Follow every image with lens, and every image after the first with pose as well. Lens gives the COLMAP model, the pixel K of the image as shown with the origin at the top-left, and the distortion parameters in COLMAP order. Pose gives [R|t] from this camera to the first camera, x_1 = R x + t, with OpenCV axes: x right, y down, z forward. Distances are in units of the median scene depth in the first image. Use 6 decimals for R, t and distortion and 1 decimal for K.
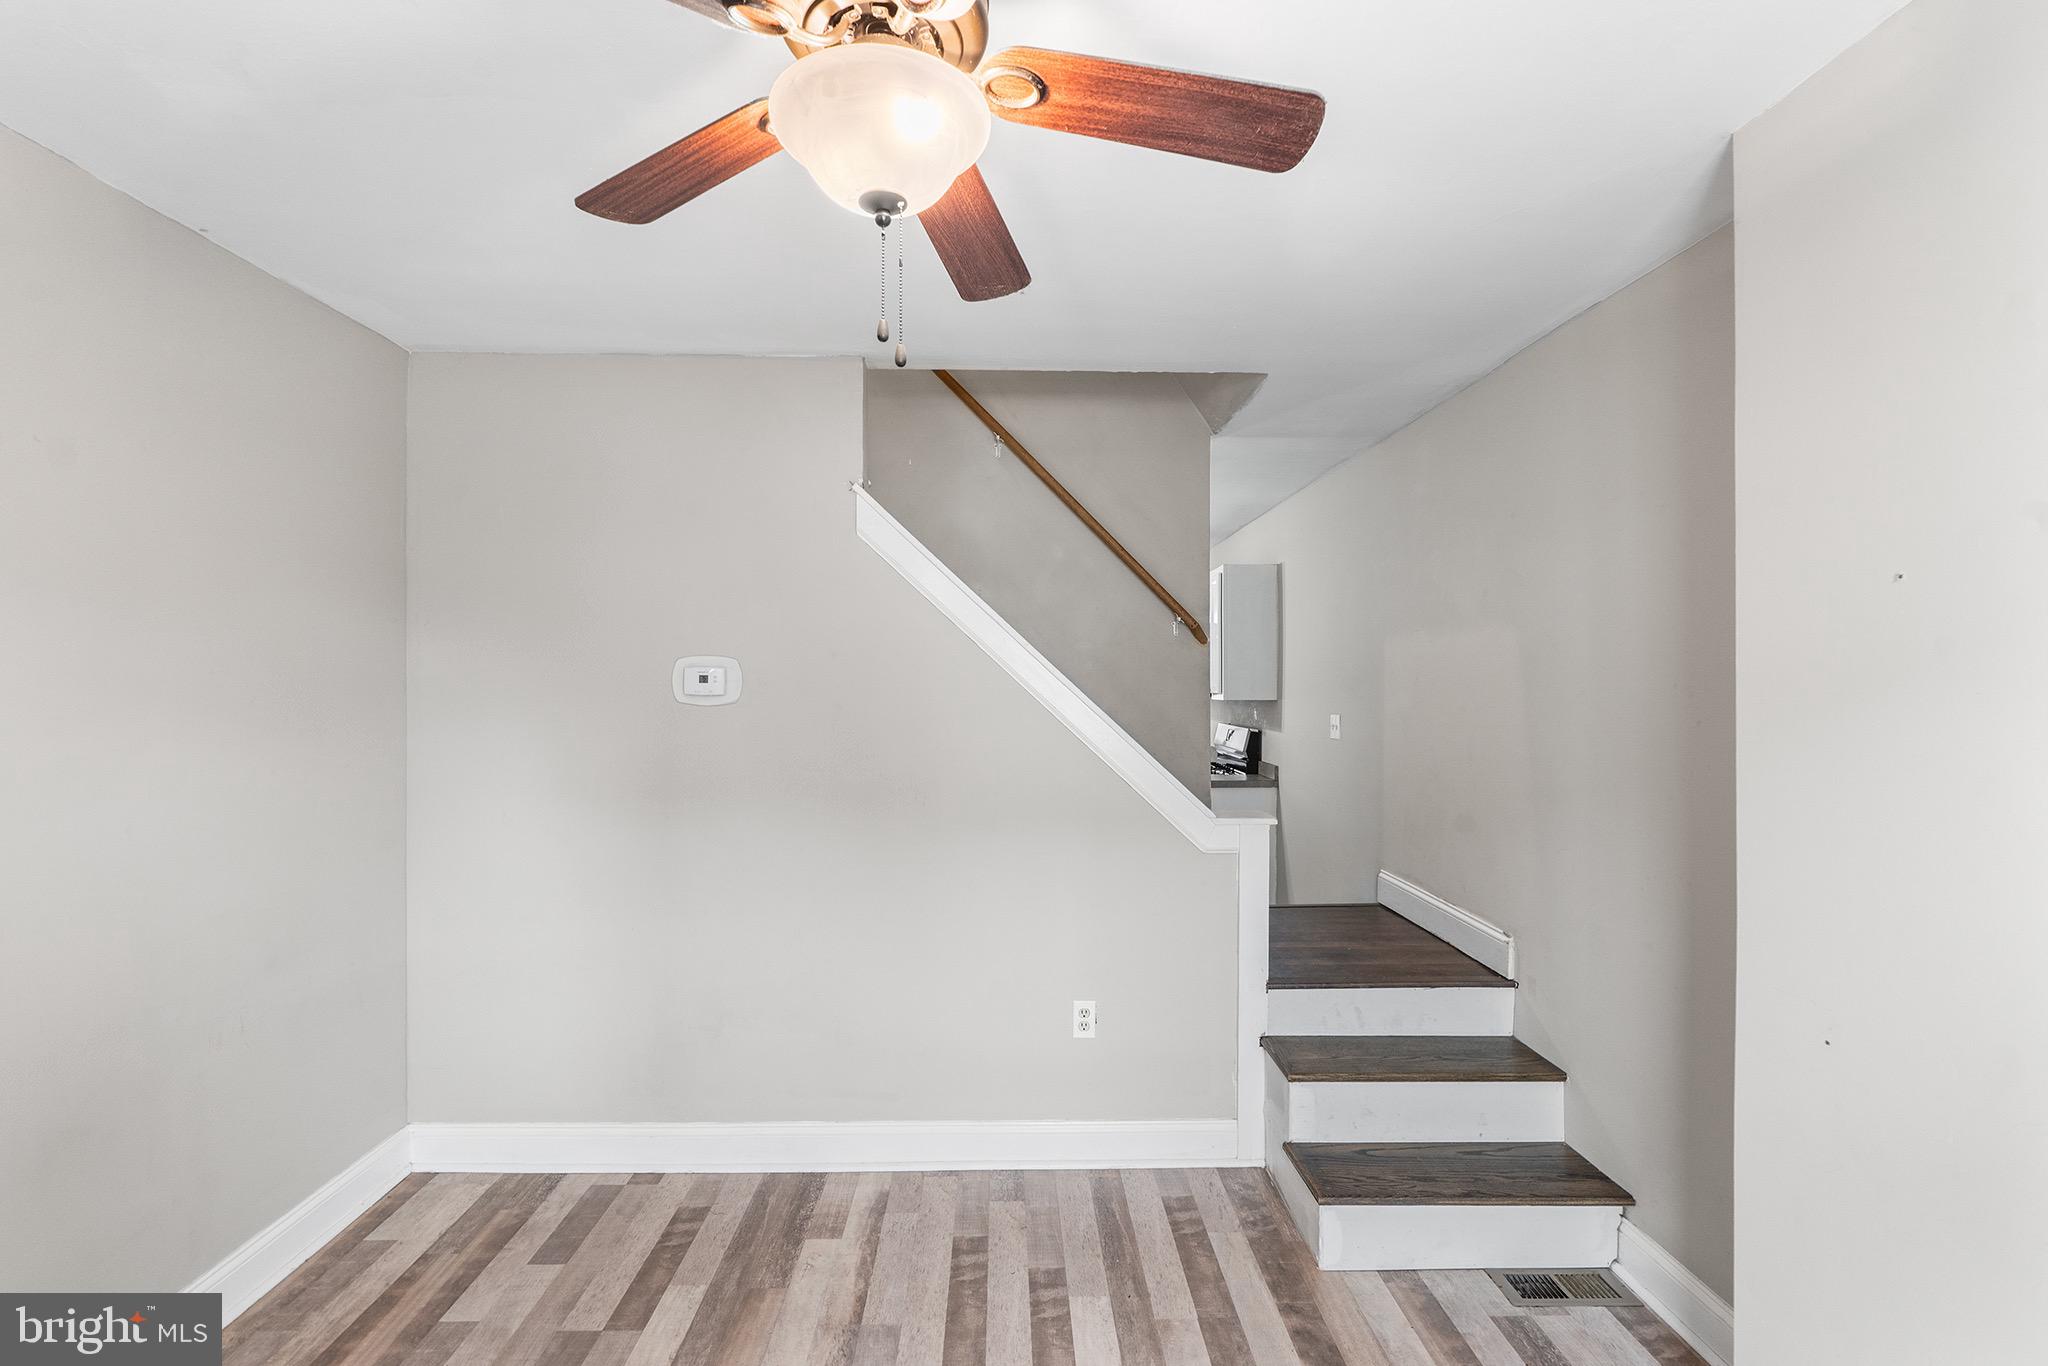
lens RADIAL K [[930.2, 0, 1019.1], [0, 930.2, 673.2], [0, 0, 1]] dist [-0.001016, 0.000102]
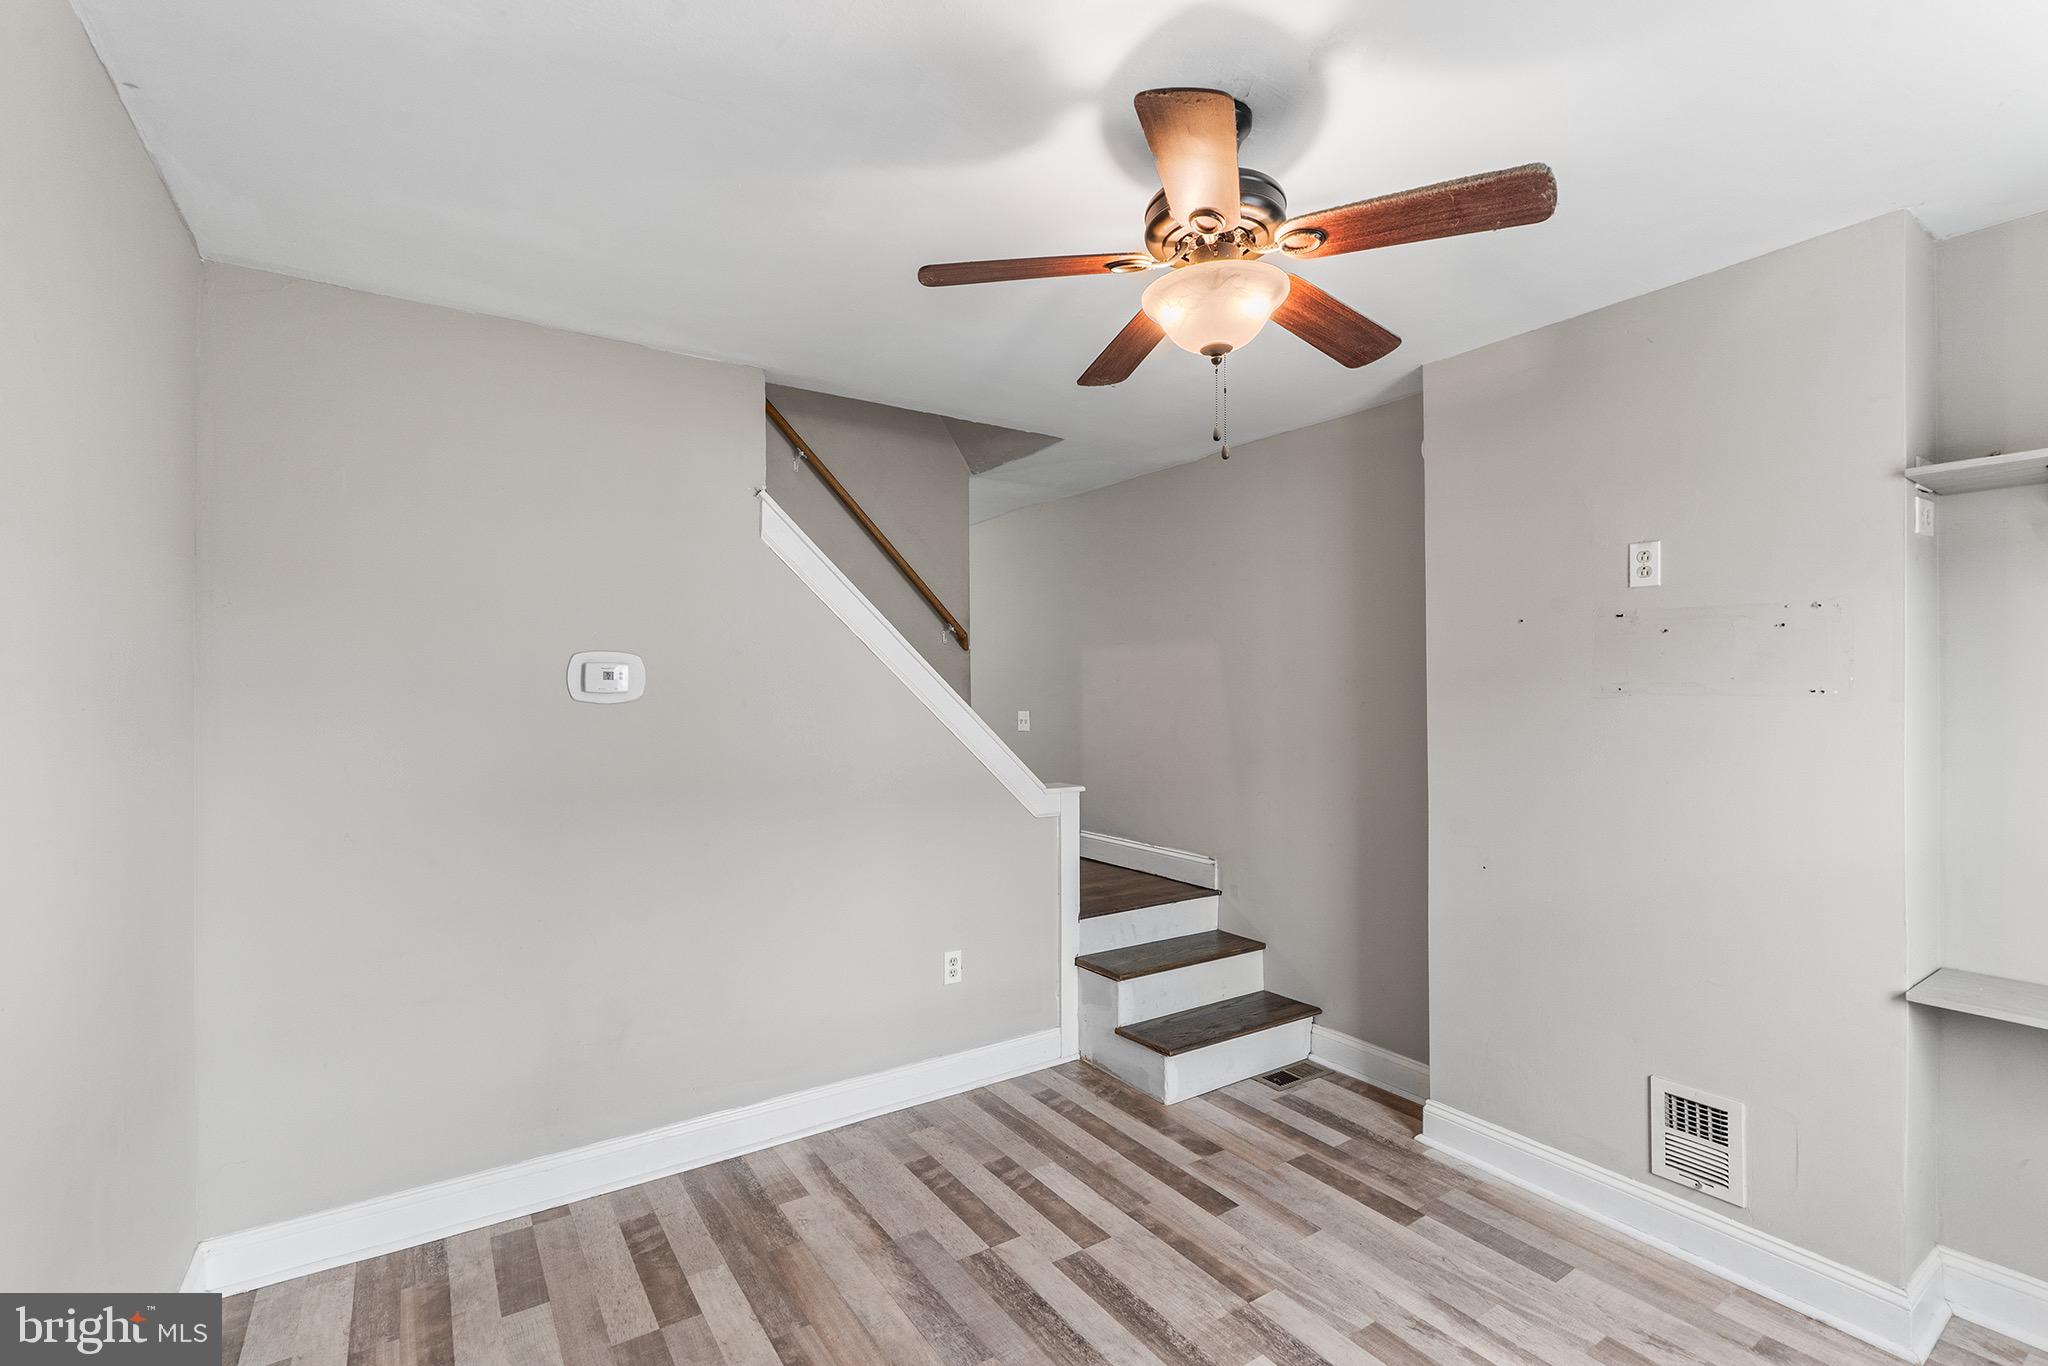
lens RADIAL K [[930.2, 0, 1019.1], [0, 930.2, 673.2], [0, 0, 1]] dist [-0.001016, 0.000102]
pose [[0.838784, 0.007309, 0.544415, -0.564346], [-0.000097, 0.999912, -0.013275, 0.018457], [-0.544464, 0.011082, 0.838711, -0.039608]]
